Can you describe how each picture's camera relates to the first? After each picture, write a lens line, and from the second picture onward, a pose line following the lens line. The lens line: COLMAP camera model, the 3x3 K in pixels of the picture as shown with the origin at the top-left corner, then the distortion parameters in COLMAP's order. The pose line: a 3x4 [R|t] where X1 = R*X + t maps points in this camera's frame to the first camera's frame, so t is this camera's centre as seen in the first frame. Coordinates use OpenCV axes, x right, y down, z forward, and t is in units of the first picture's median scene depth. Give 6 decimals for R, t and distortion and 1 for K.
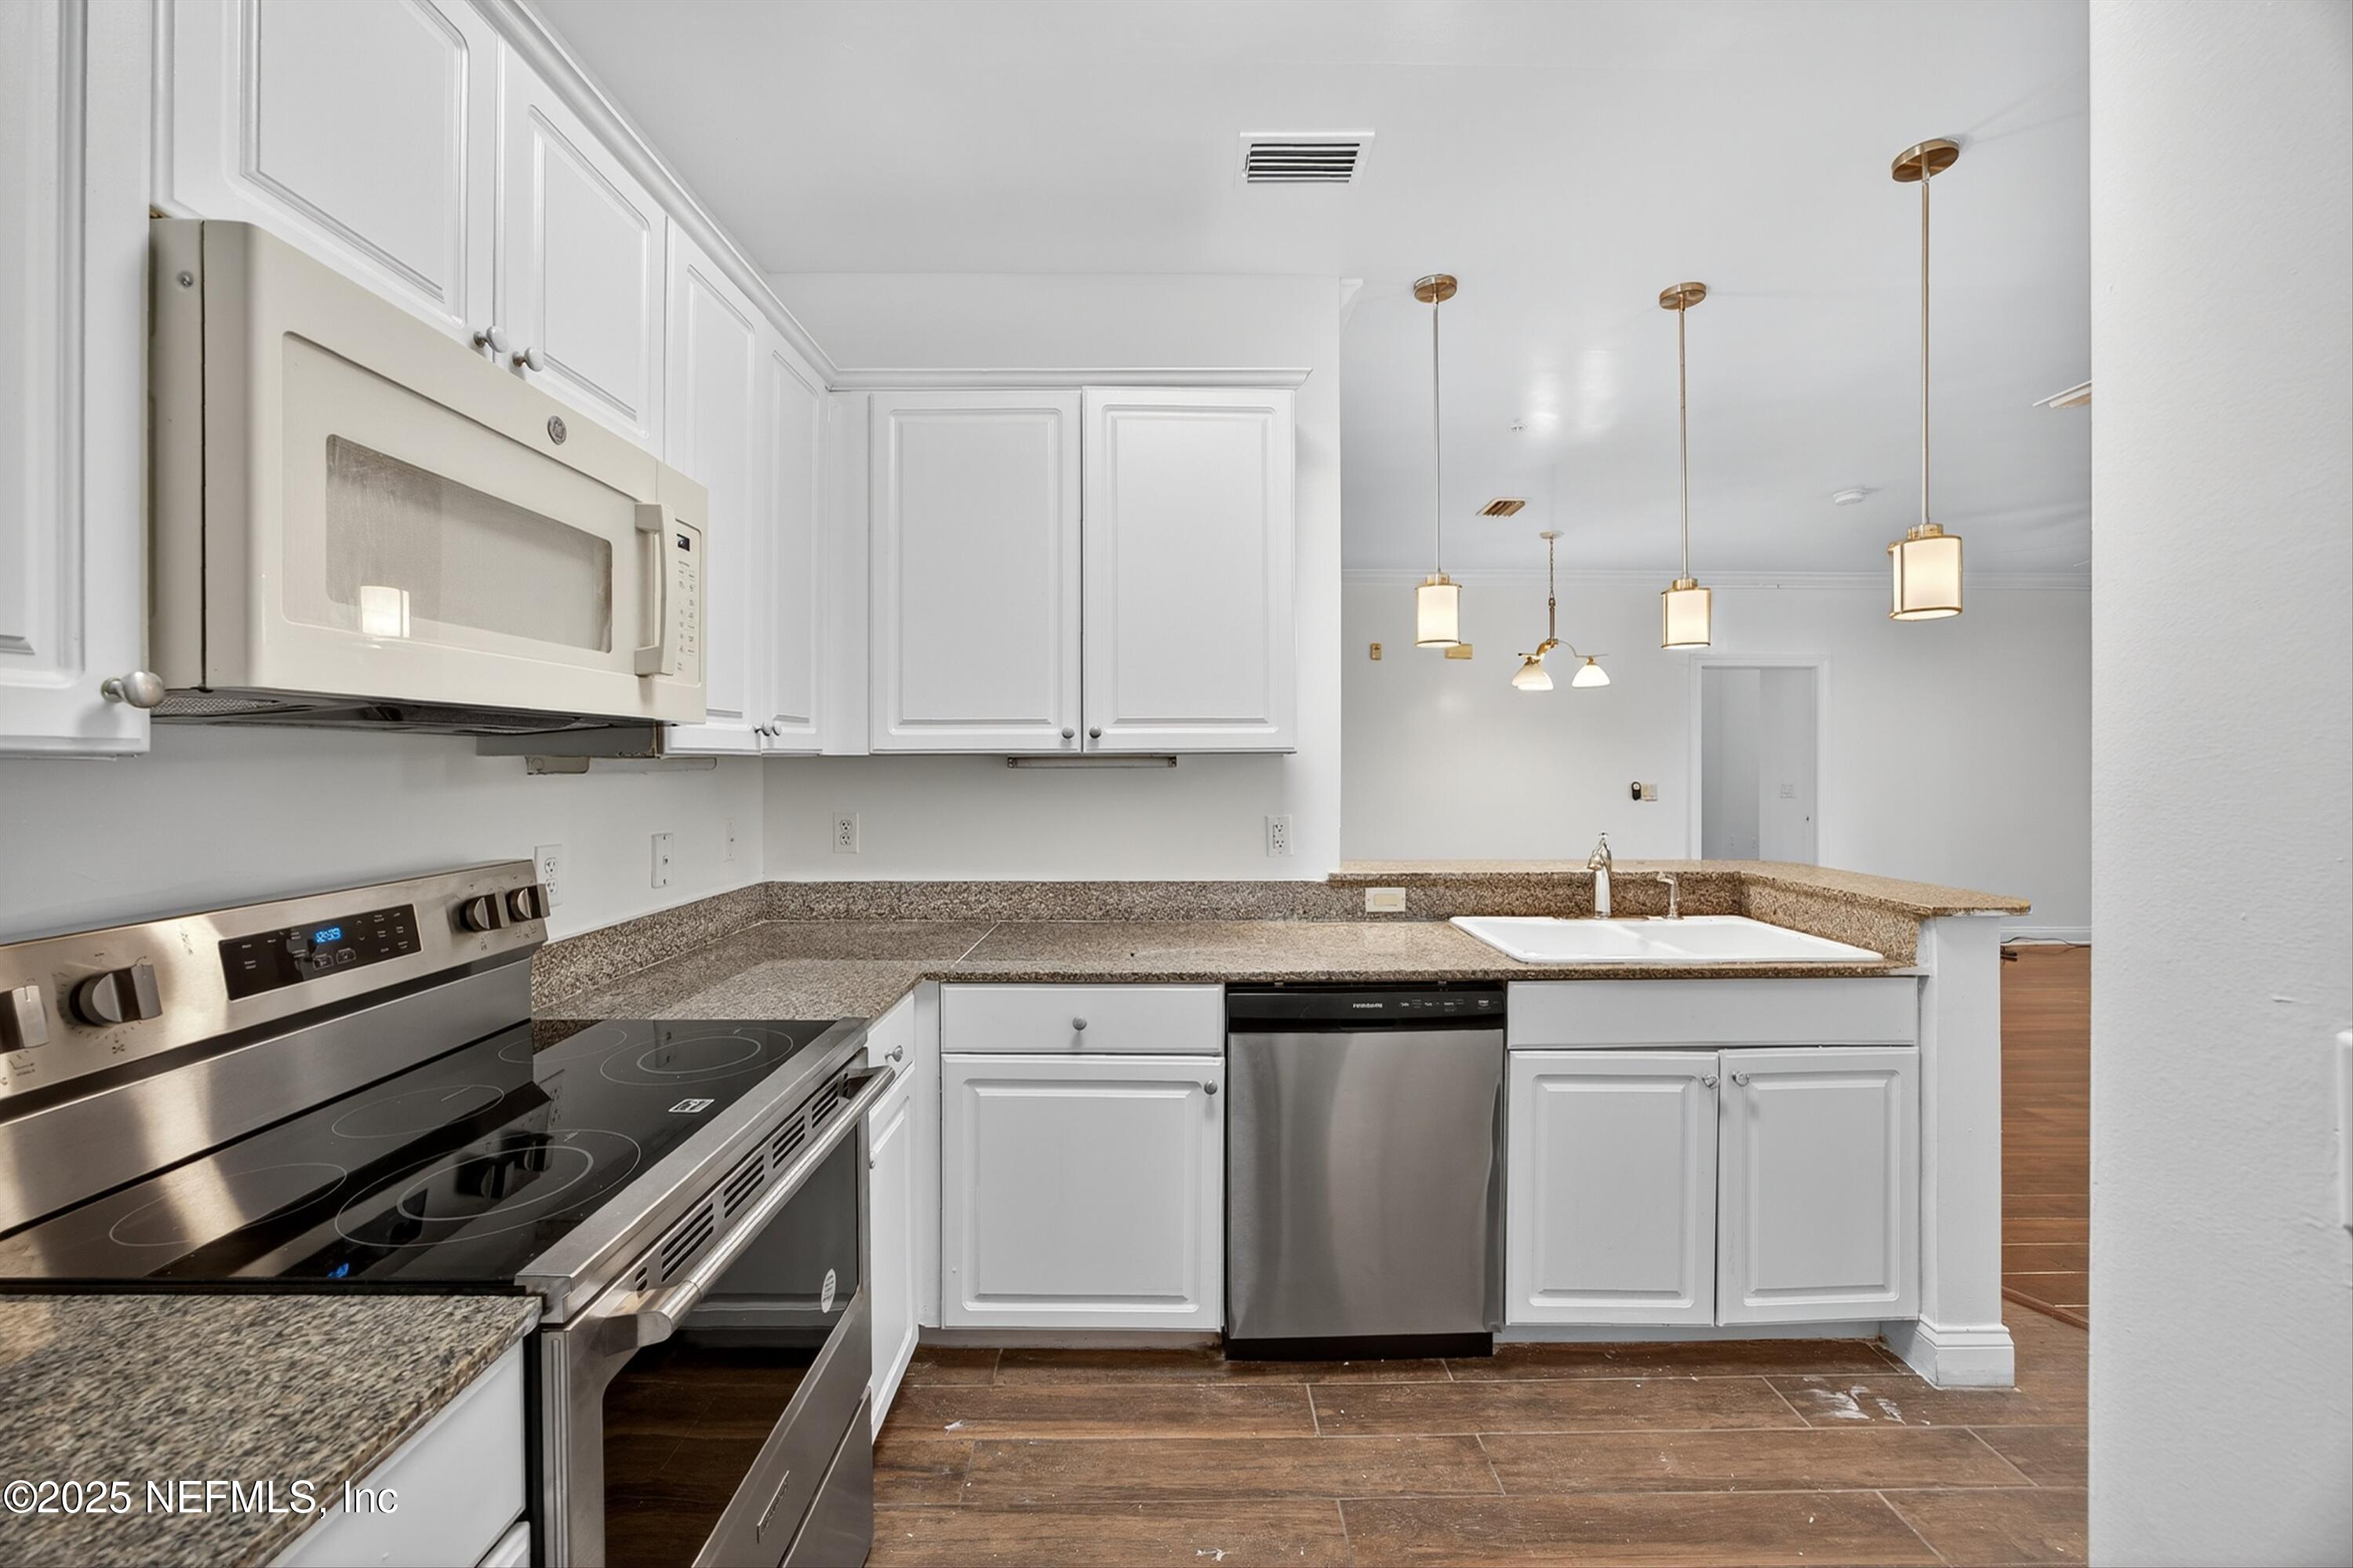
lens RADIAL K [[904.1, 0, 1174.6], [0, 904.1, 764.8], [0, 0, 1]] dist [-0.024539, 0.007199]
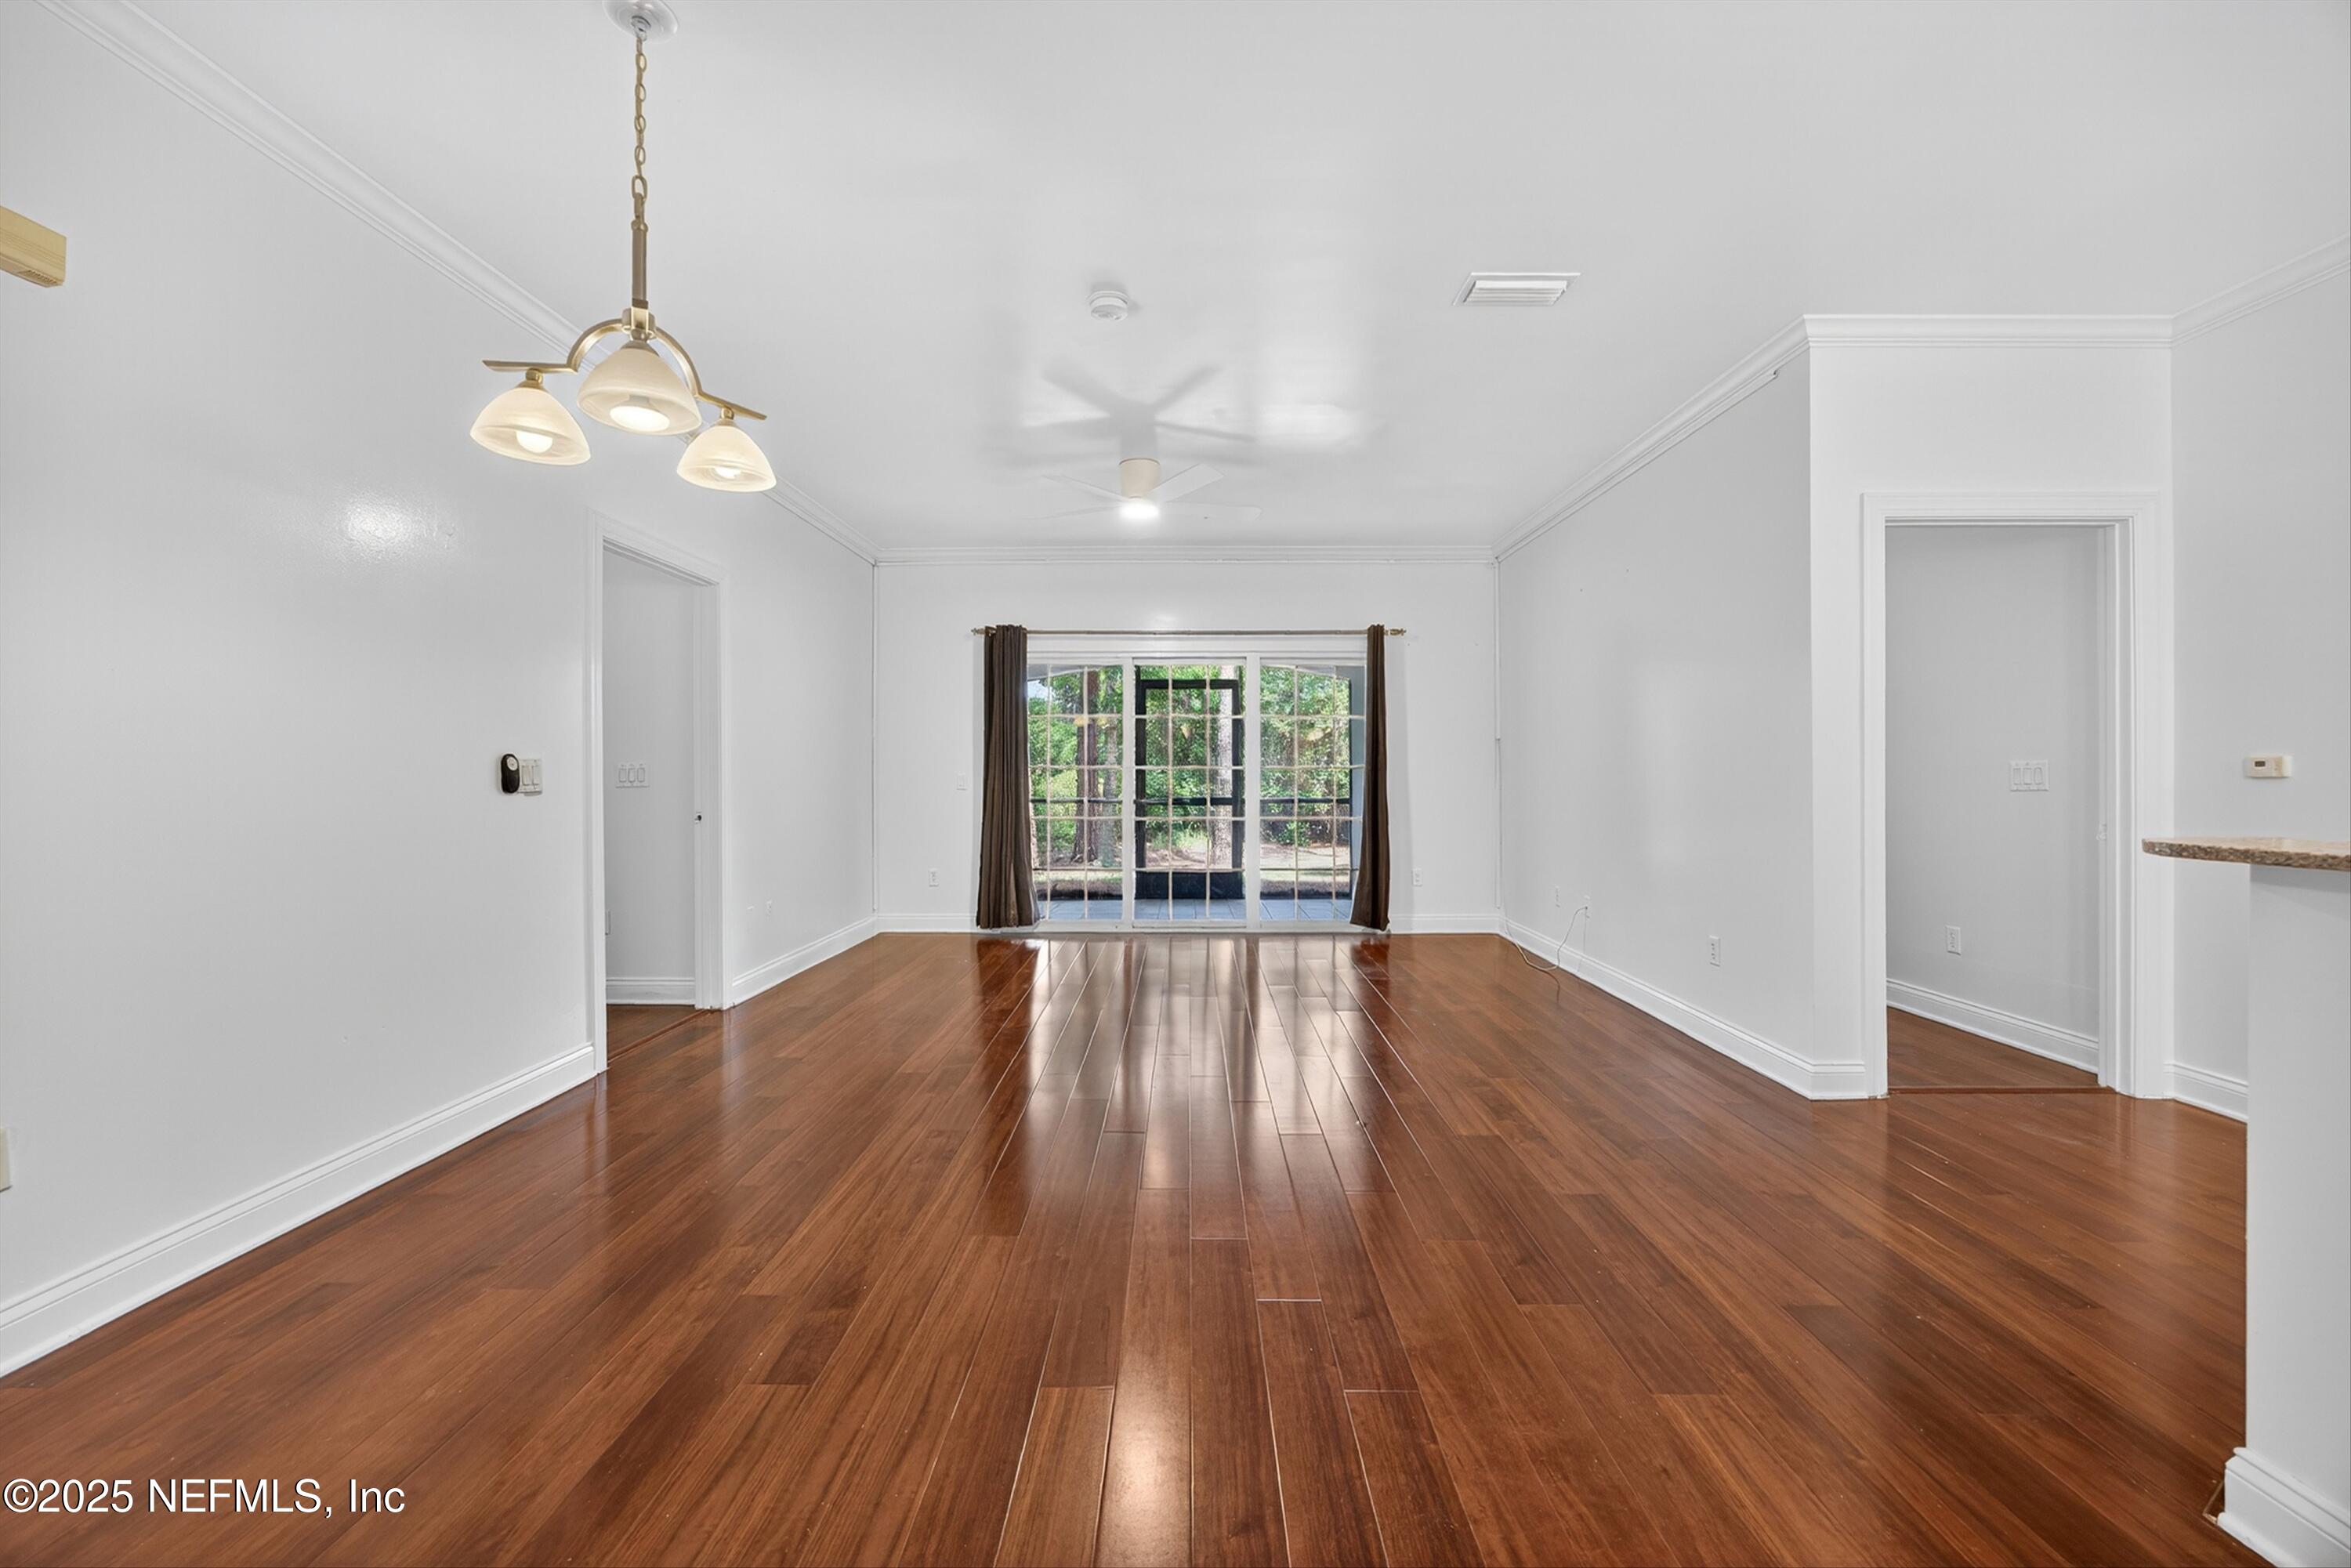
lens RADIAL K [[903.3, 0, 1182.2], [0, 903.3, 777.2], [0, 0, 1]] dist [-0.024539, 0.007199]
pose [[0.019143, -0.005437, 0.999802, 0.236536], [0.002574, 0.999982, 0.005388, 0.099111], [-0.999813, 0.002470, 0.019157, 2.239467]]
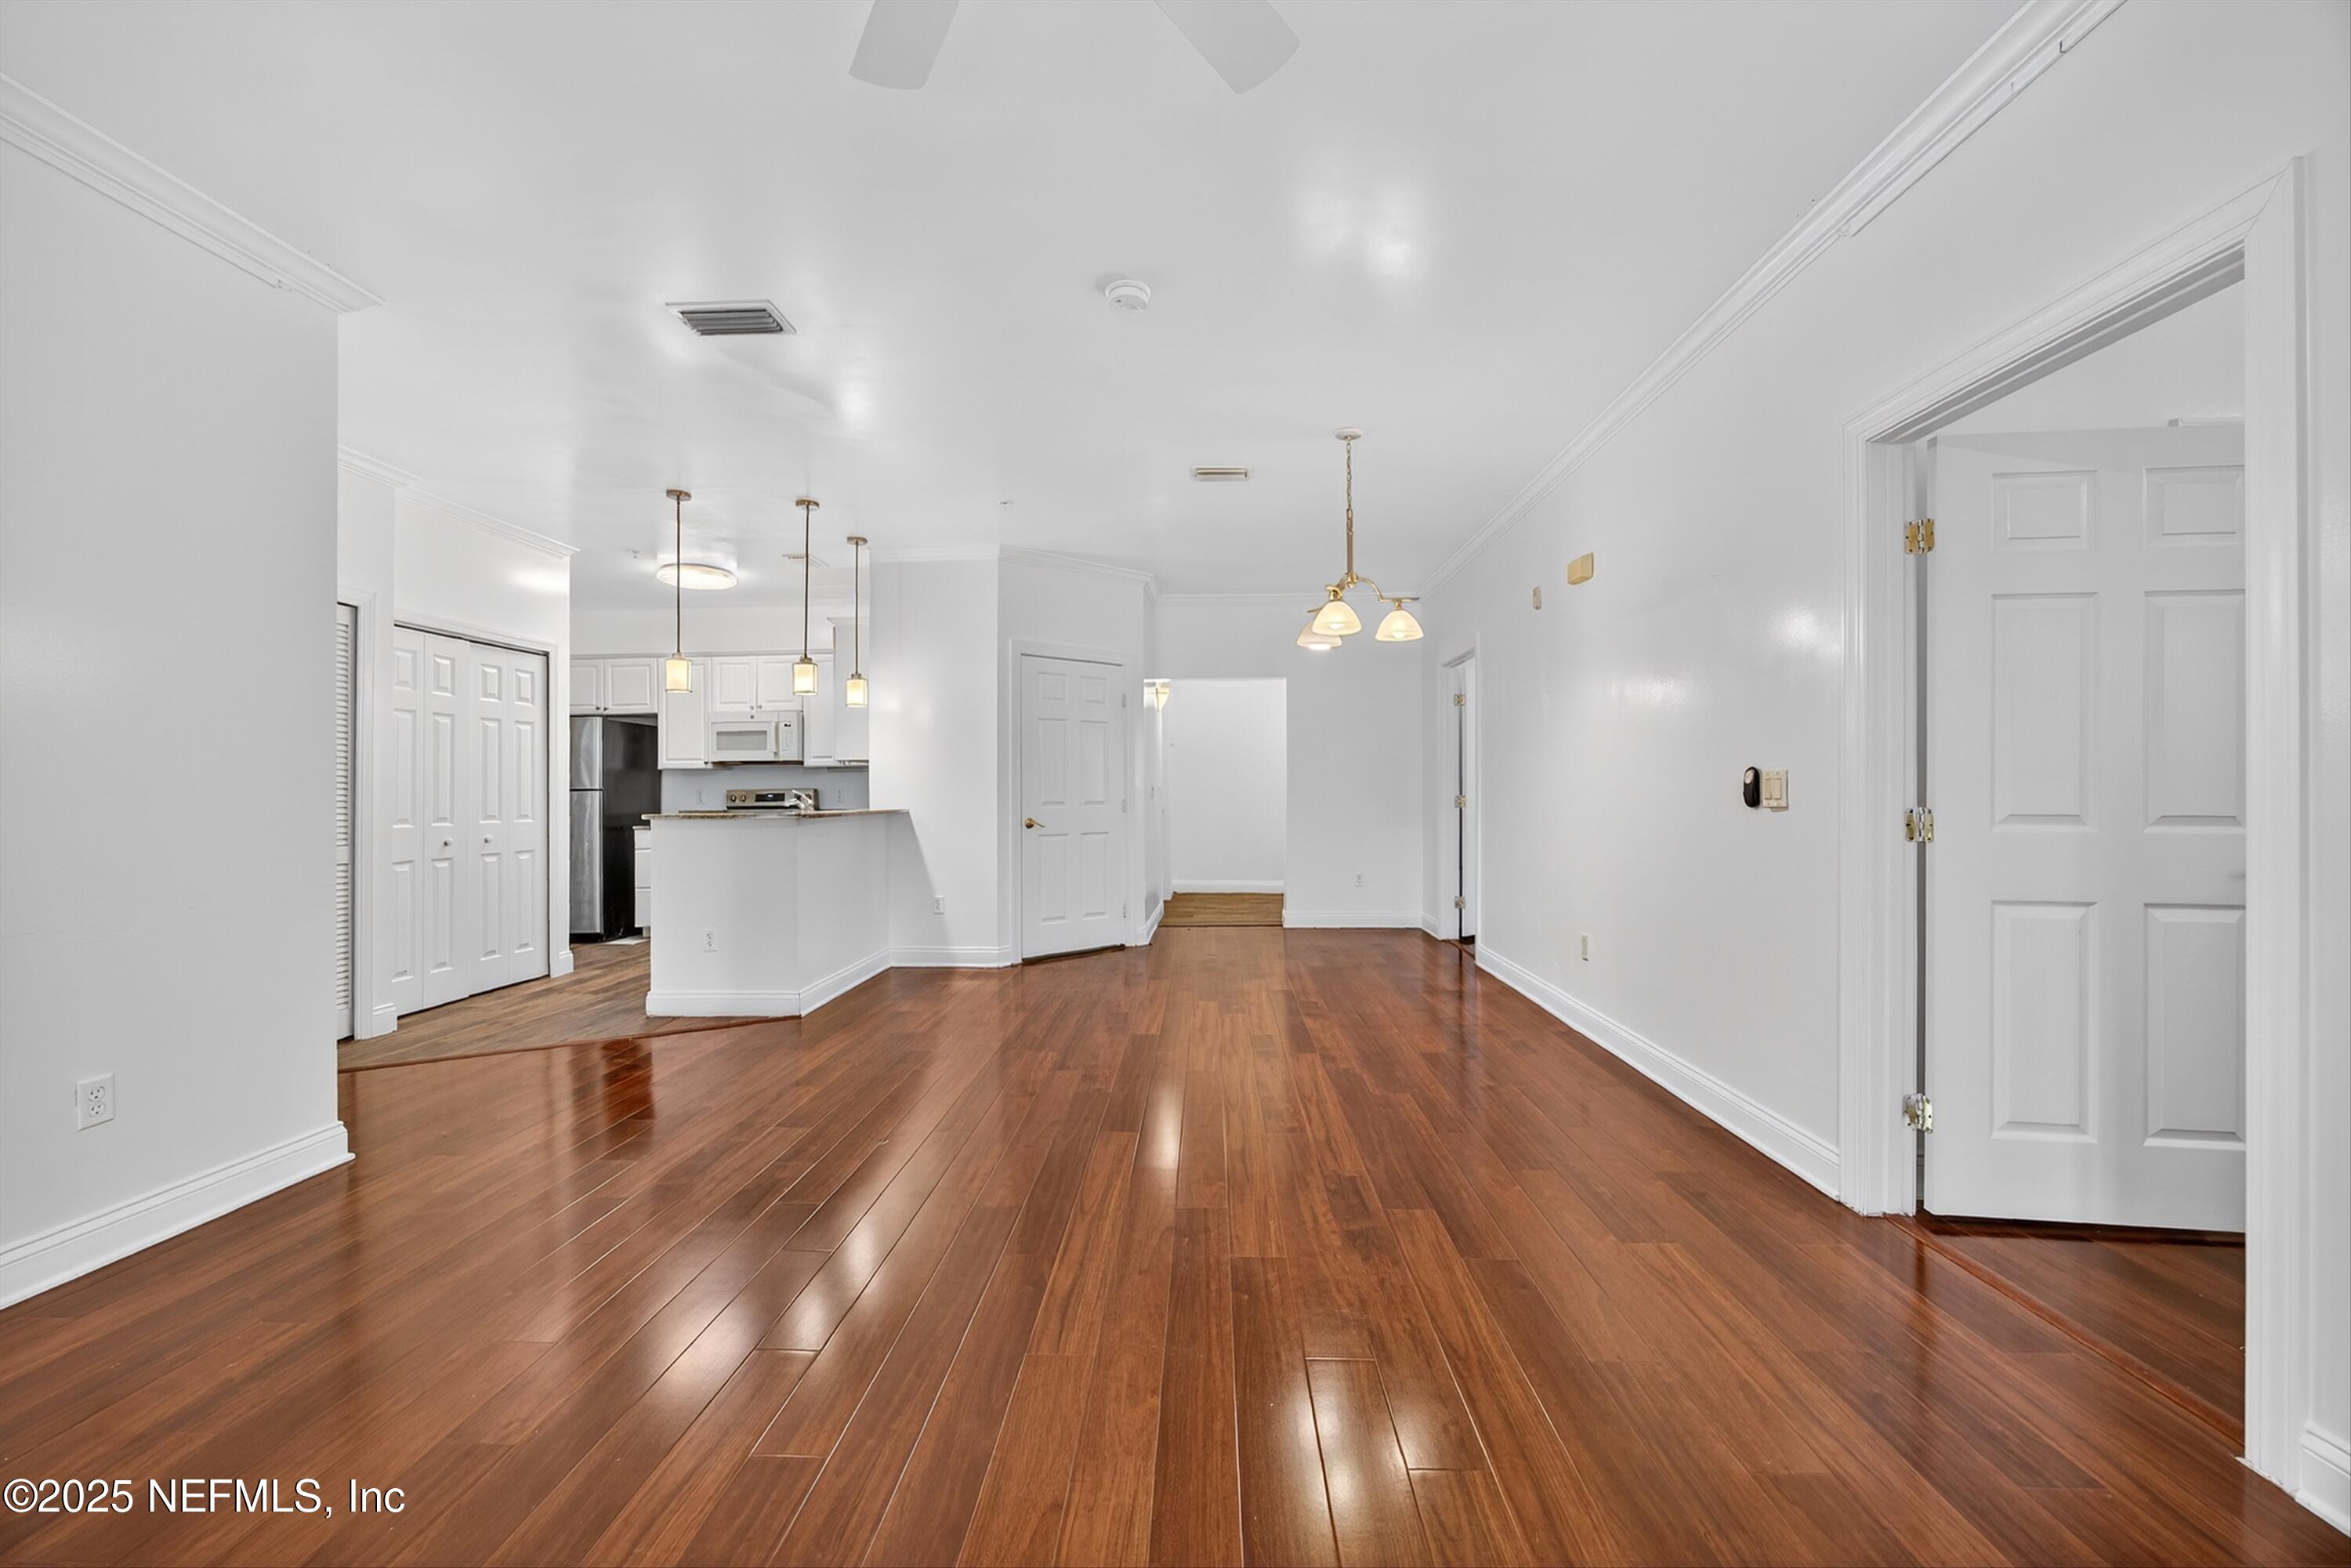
lens RADIAL K [[903.3, 0, 1174.3], [0, 903.3, 785.1], [0, 0, 1]] dist [-0.024539, 0.007199]
pose [[-0.046044, -0.008211, -0.998906, 3.296133], [0.003587, 0.999958, -0.008385, 0.104505], [0.998933, -0.003969, -0.046013, 2.537280]]
